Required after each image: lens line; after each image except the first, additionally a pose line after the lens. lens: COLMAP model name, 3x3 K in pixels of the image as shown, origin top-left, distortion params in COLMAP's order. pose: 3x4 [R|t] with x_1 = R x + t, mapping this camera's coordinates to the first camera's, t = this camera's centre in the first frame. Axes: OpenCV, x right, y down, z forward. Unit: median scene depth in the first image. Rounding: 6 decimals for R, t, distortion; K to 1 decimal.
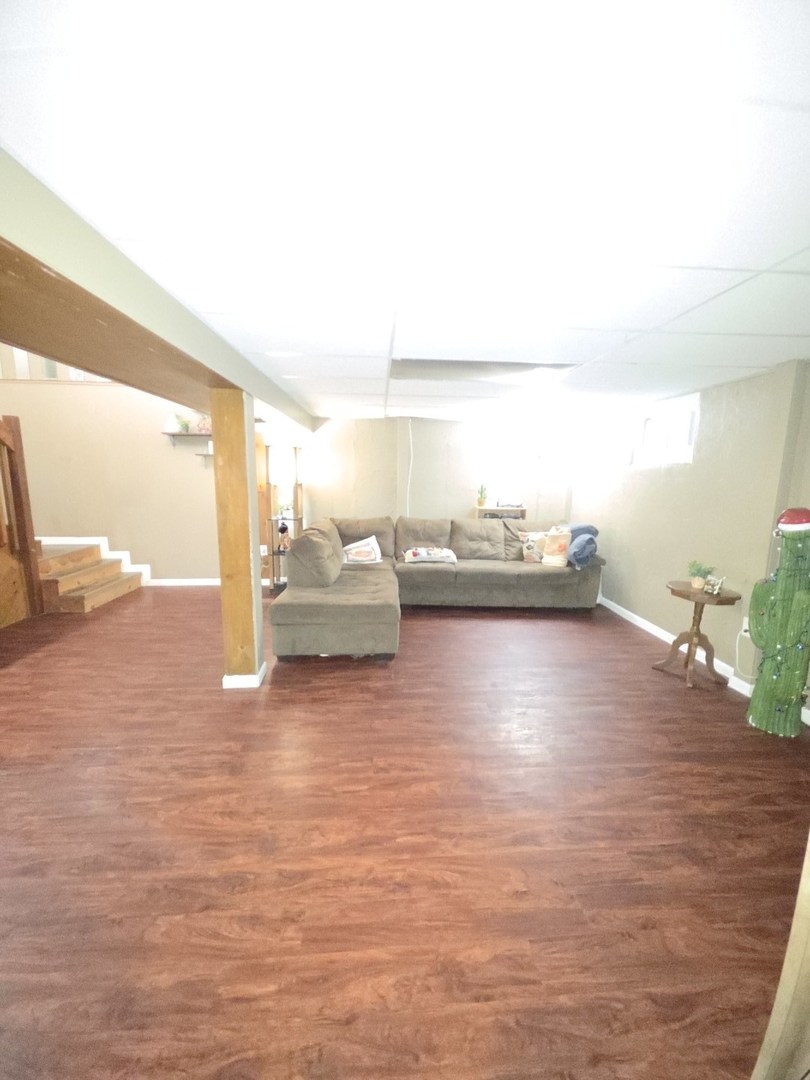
lens RADIAL K [[422.1, 0, 405.0], [0, 422.1, 540.0], [0, 0, 1]] dist [0.007214, -0.005665]
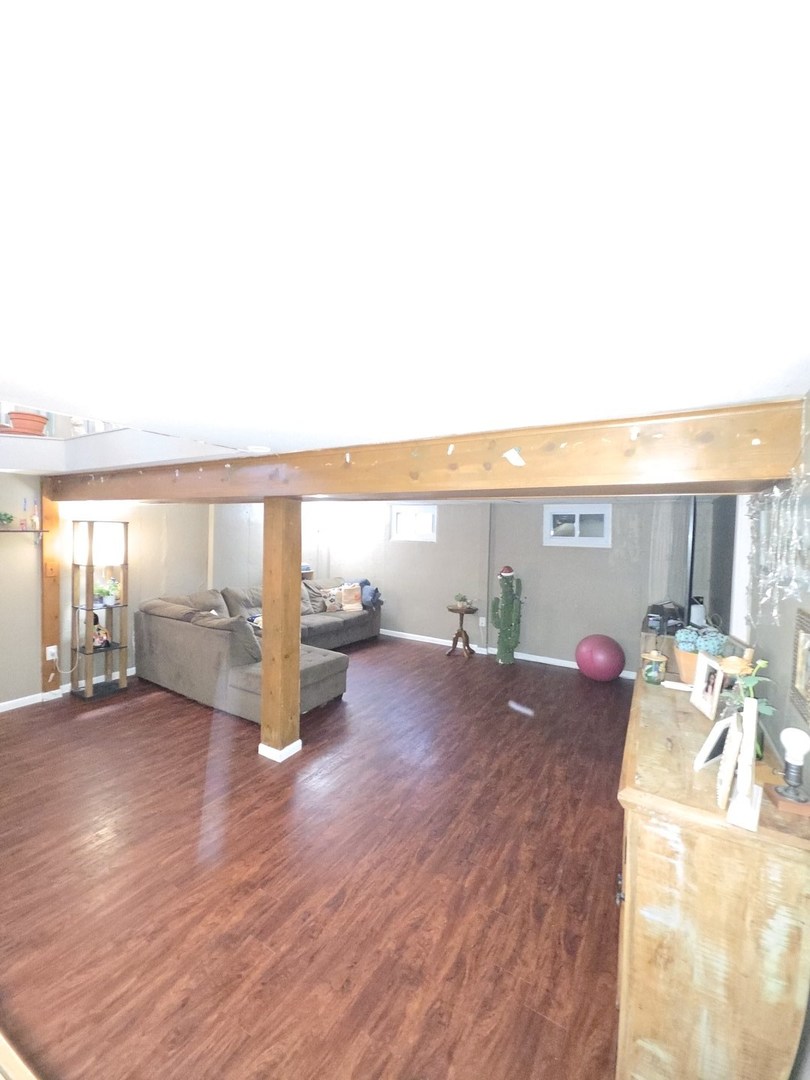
lens RADIAL K [[422.1, 0, 405.0], [0, 422.1, 540.0], [0, 0, 1]] dist [0.007214, -0.005665]
pose [[0.581632, -0.020458, 0.813194, -1.057896], [0.109127, 0.992610, -0.053080, -0.122723], [-0.806099, 0.119614, 0.579567, 0.030316]]
